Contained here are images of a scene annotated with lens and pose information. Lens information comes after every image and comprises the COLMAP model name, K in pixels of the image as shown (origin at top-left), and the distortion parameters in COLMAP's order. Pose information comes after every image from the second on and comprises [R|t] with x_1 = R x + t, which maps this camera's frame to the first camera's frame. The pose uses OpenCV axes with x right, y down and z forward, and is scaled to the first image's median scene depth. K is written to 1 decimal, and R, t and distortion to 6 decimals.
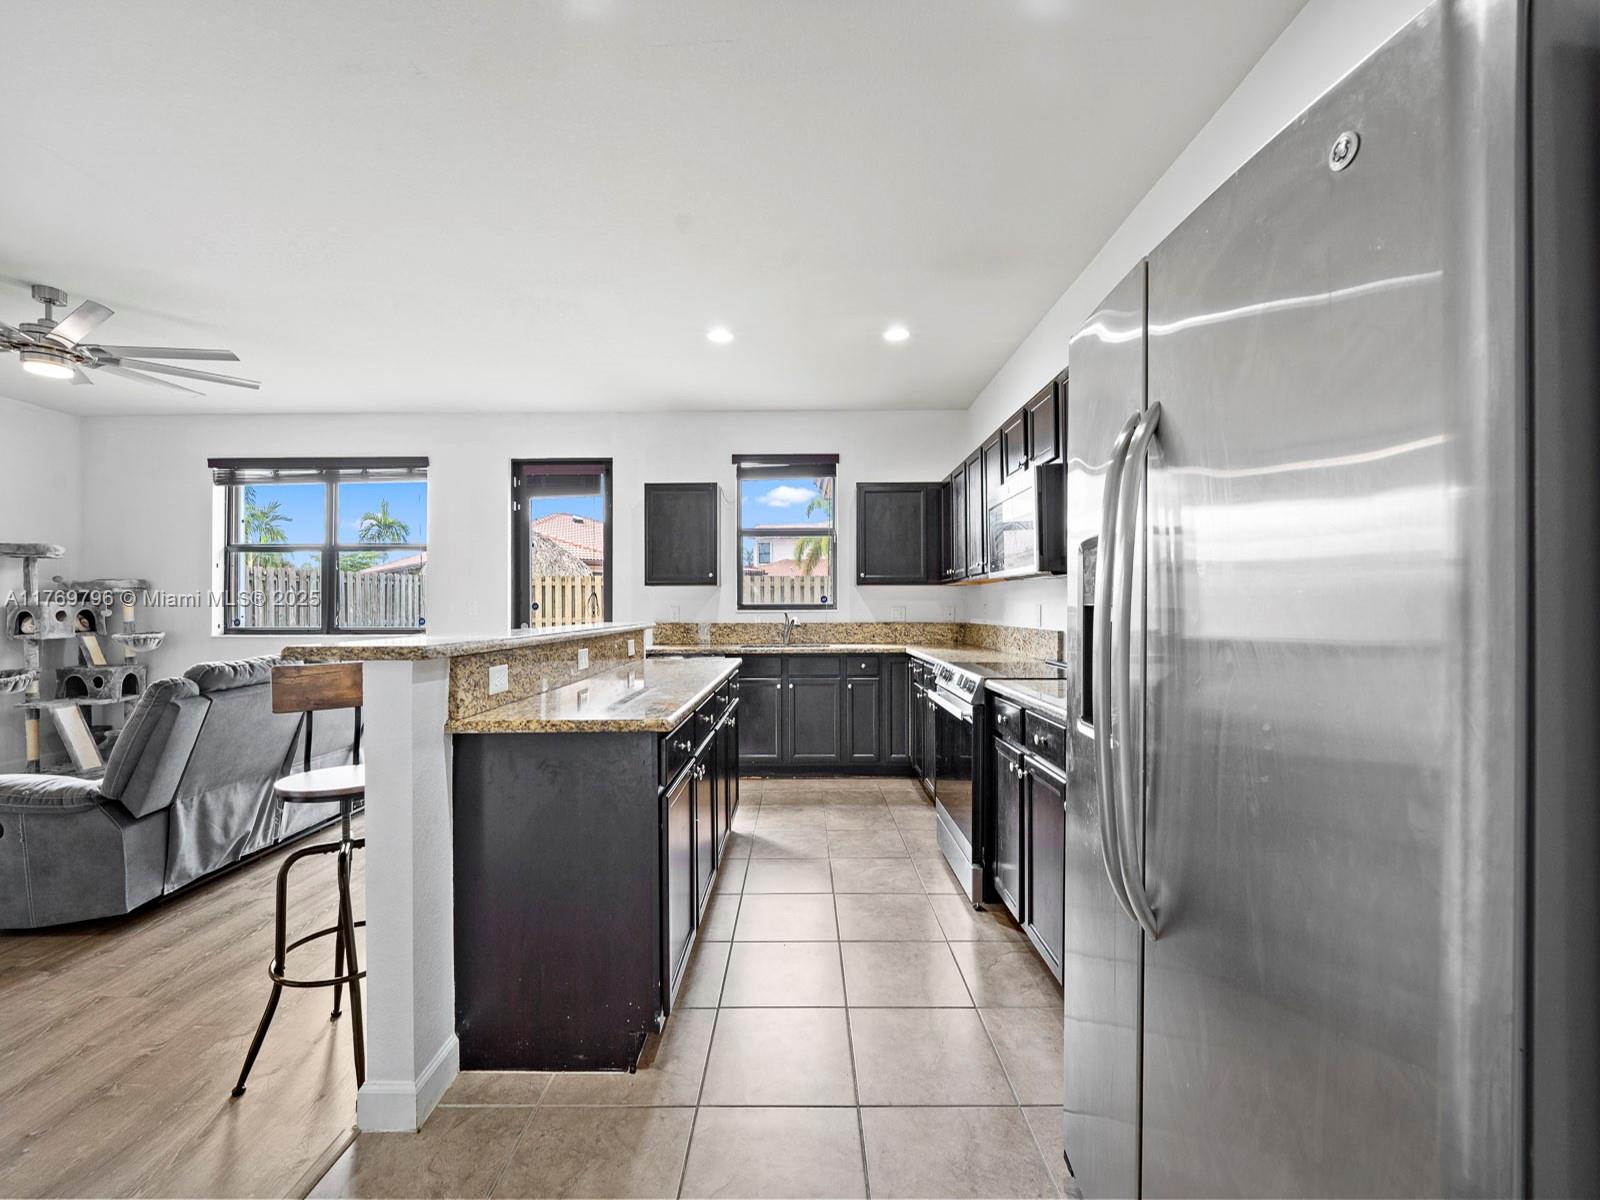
lens RADIAL K [[652.2, 0, 798.9], [0, 652.2, 603.4], [0, 0, 1]] dist [-0.009221, -0.000565]
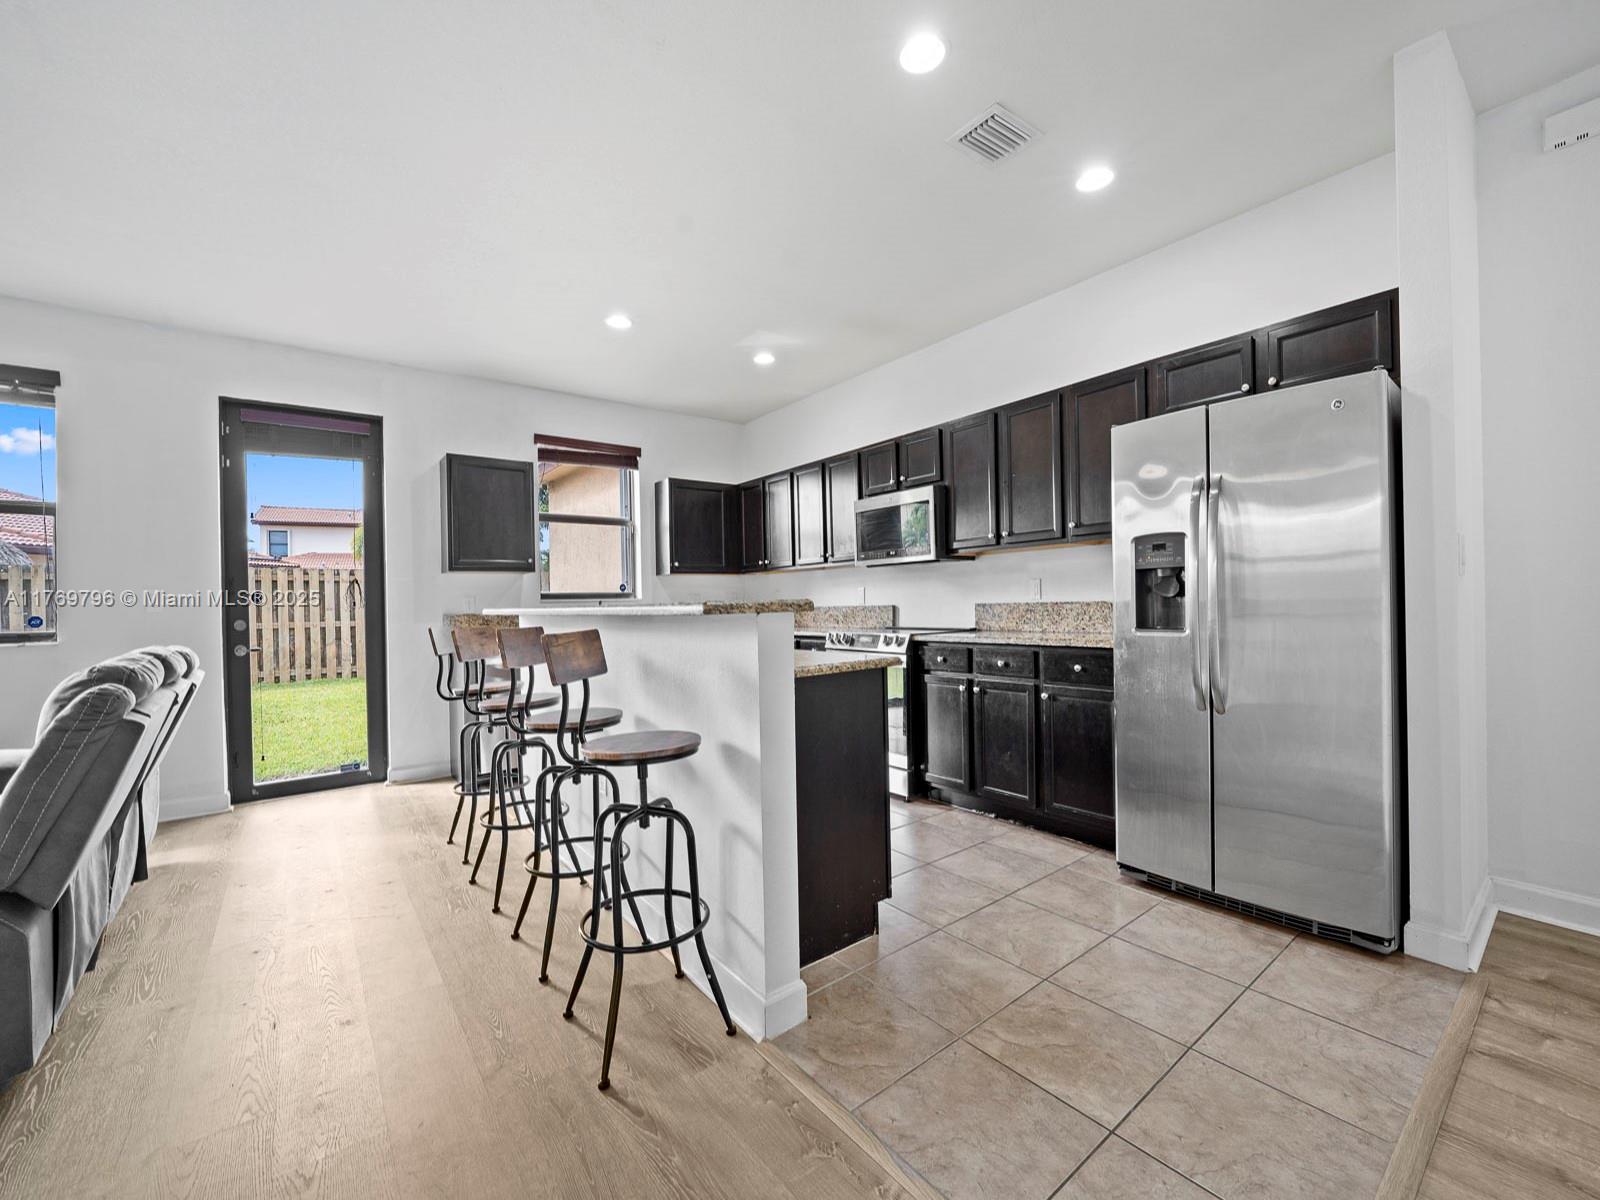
lens RADIAL K [[652.2, 0, 799.0], [0, 652.2, 603.0], [0, 0, 1]] dist [-0.009221, -0.000565]
pose [[0.785538, -0.015969, 0.618607, -0.465080], [0.017573, 0.999839, 0.003496, 0.023645], [-0.618564, 0.008125, 0.785693, 0.031054]]
